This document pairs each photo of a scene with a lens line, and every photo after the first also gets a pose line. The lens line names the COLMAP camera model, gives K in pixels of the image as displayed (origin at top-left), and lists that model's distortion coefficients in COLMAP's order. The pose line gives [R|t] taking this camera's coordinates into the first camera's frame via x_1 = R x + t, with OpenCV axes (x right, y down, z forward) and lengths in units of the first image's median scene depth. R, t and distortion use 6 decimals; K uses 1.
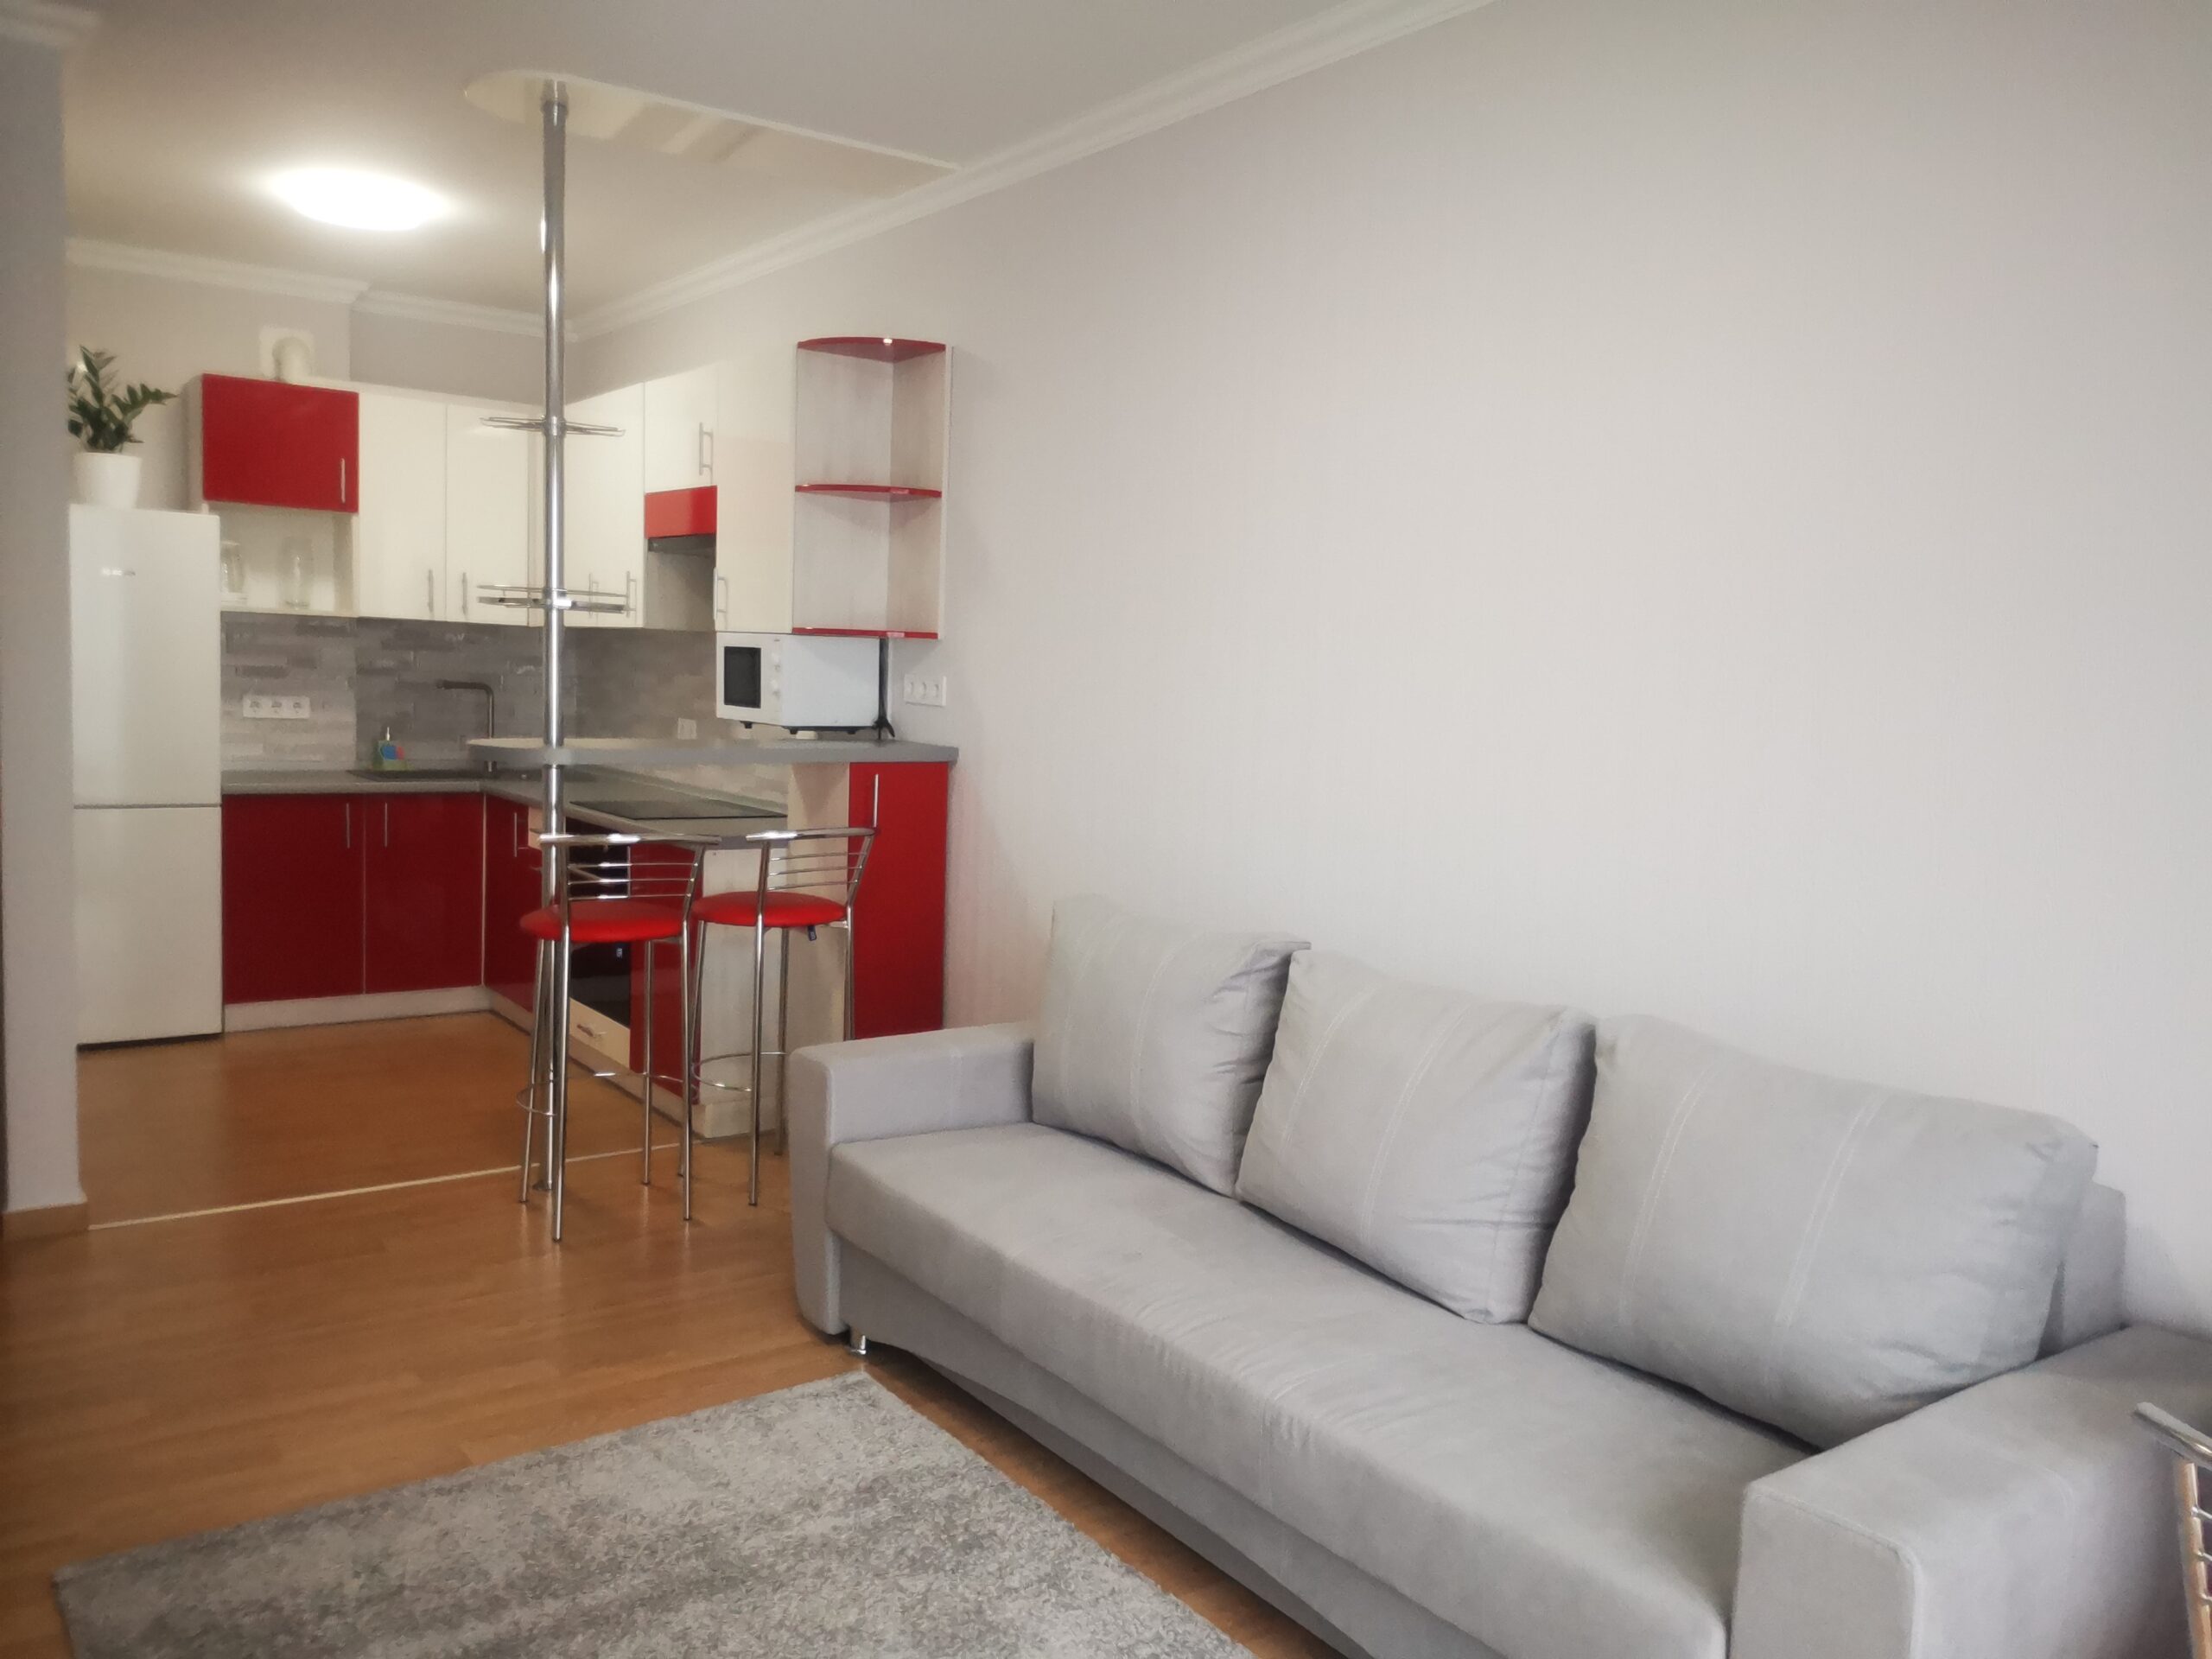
lens RADIAL K [[1694.8, 0, 1135.1], [0, 1694.8, 832.2], [0, 0, 1]] dist [0.068153, -0.099792]
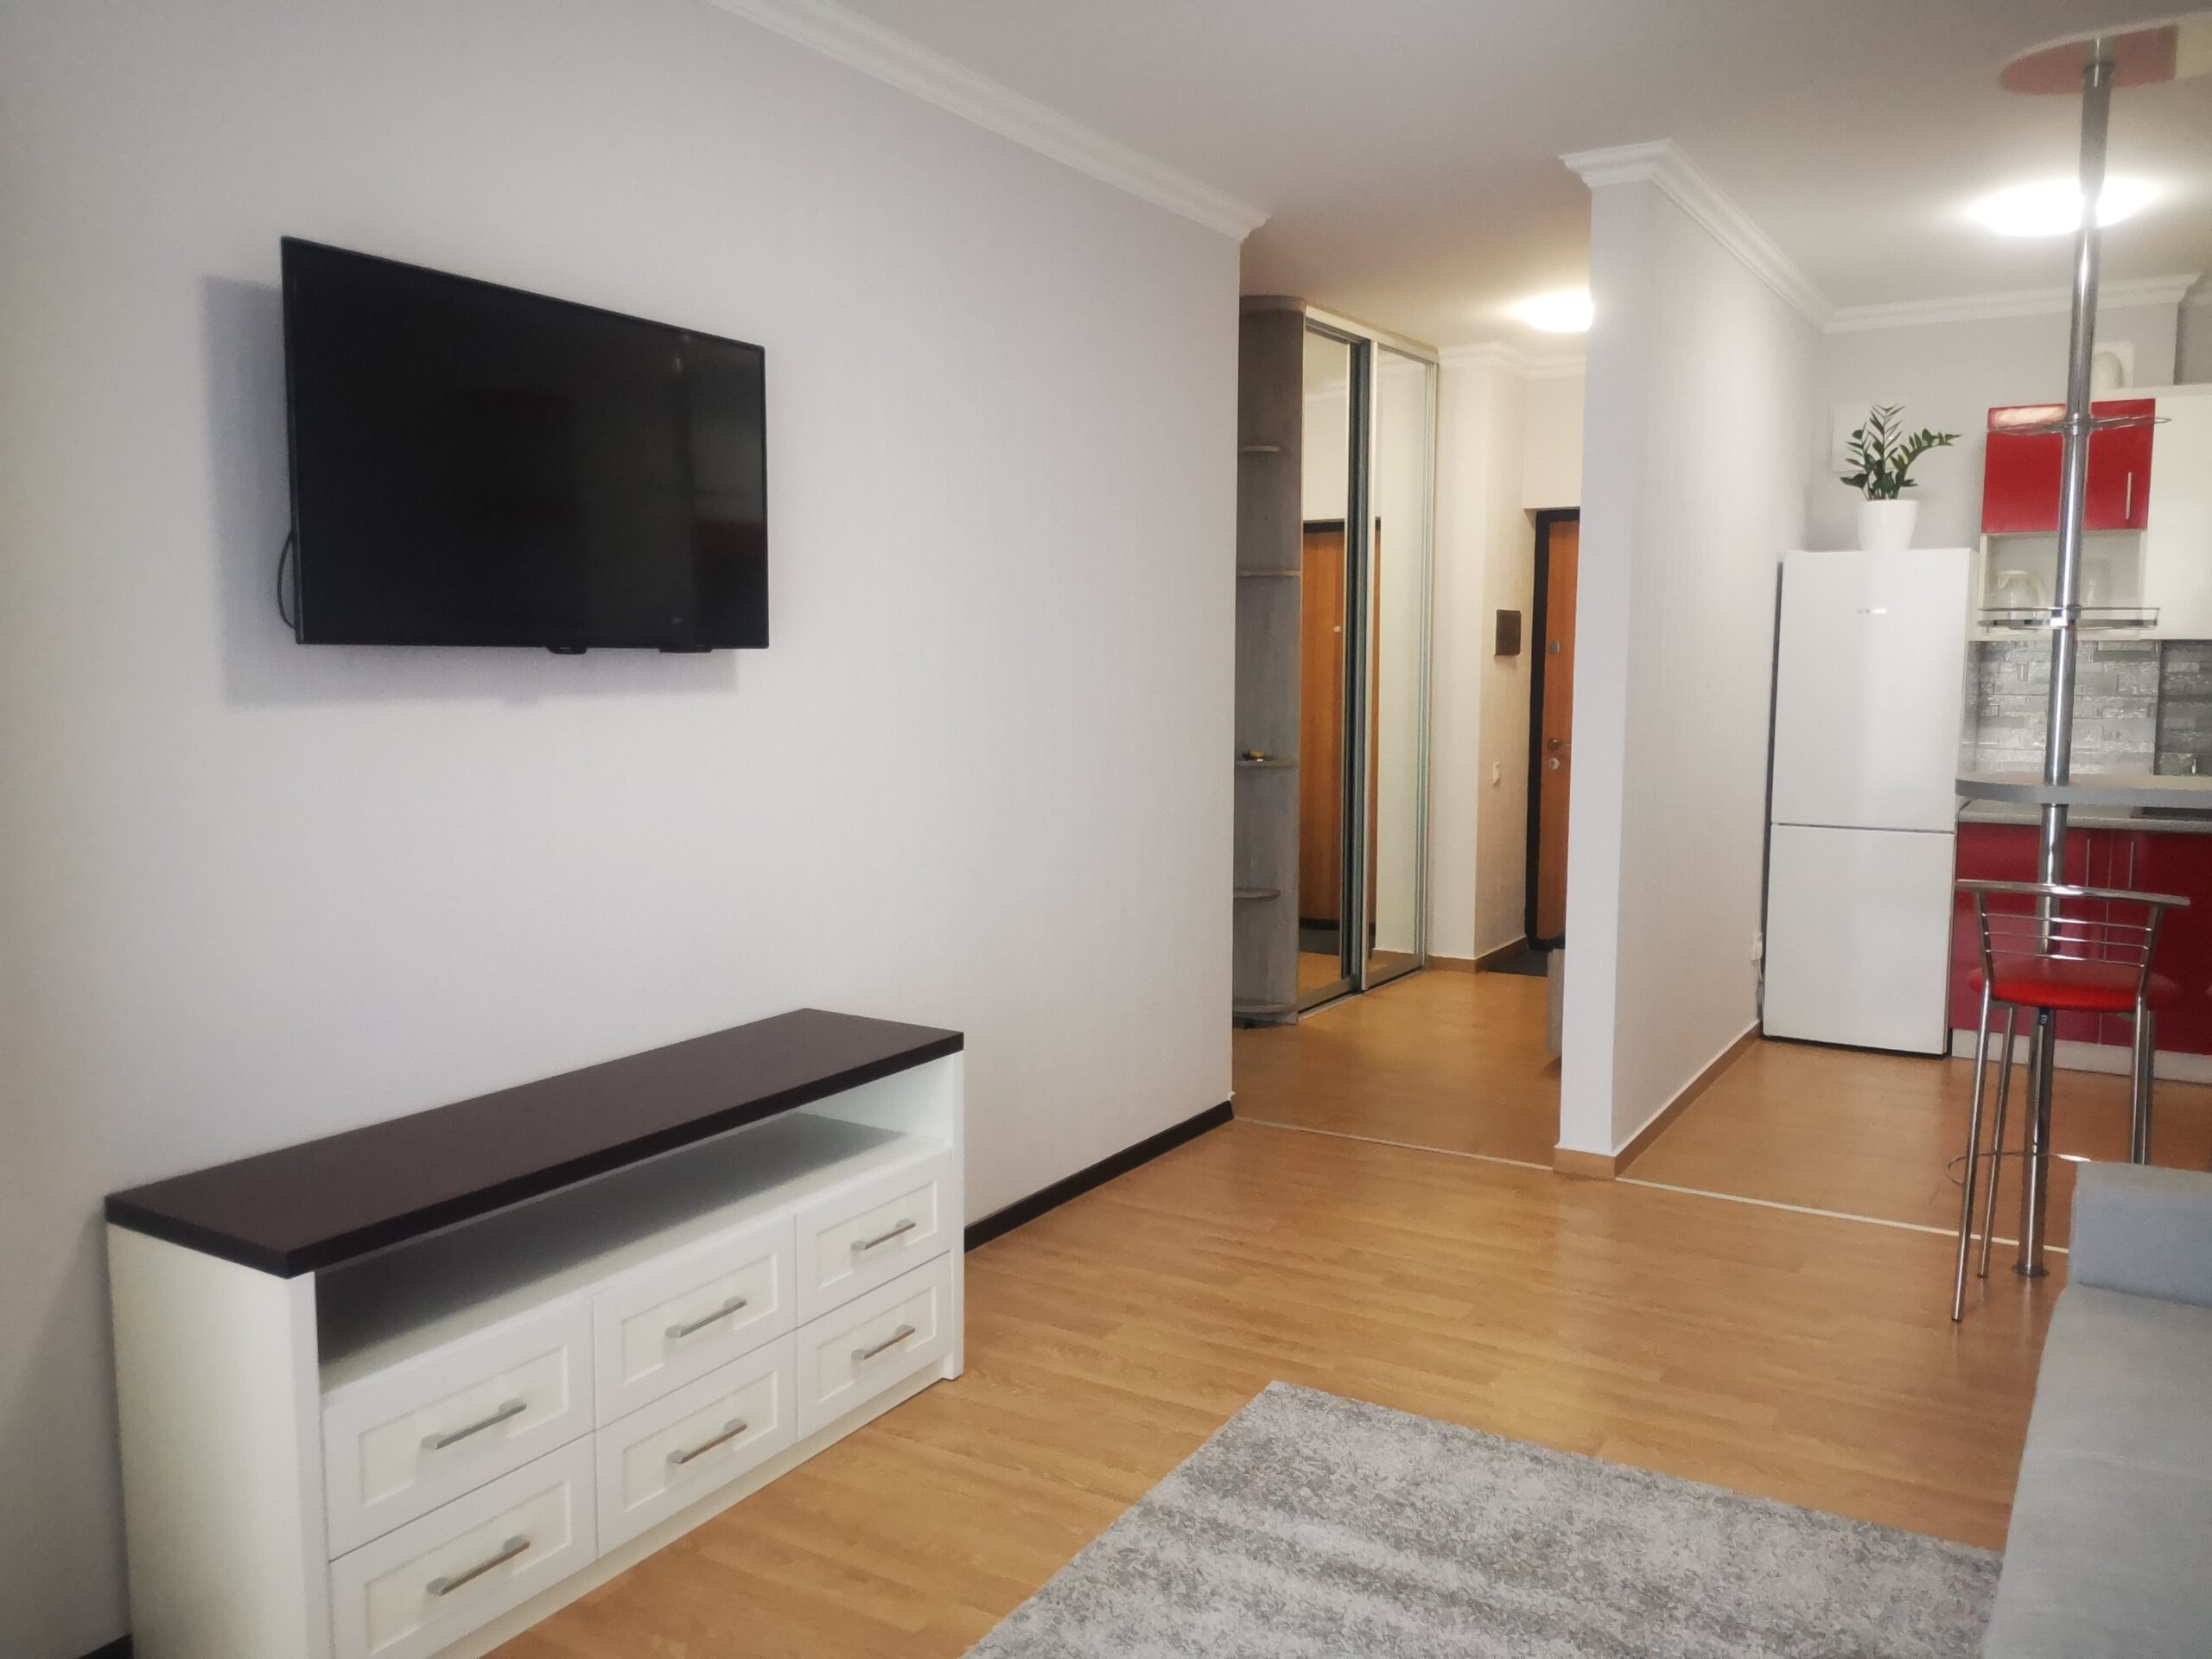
lens RADIAL K [[1728.3, 0, 1128.7], [0, 1728.3, 827.2], [0, 0, 1]] dist [0.073687, -0.102820]
pose [[0.380144, 0.053958, -0.923352, 0.243499], [-0.072418, 0.996969, 0.028445, -0.013294], [0.922088, 0.056054, 0.382899, 0.153704]]
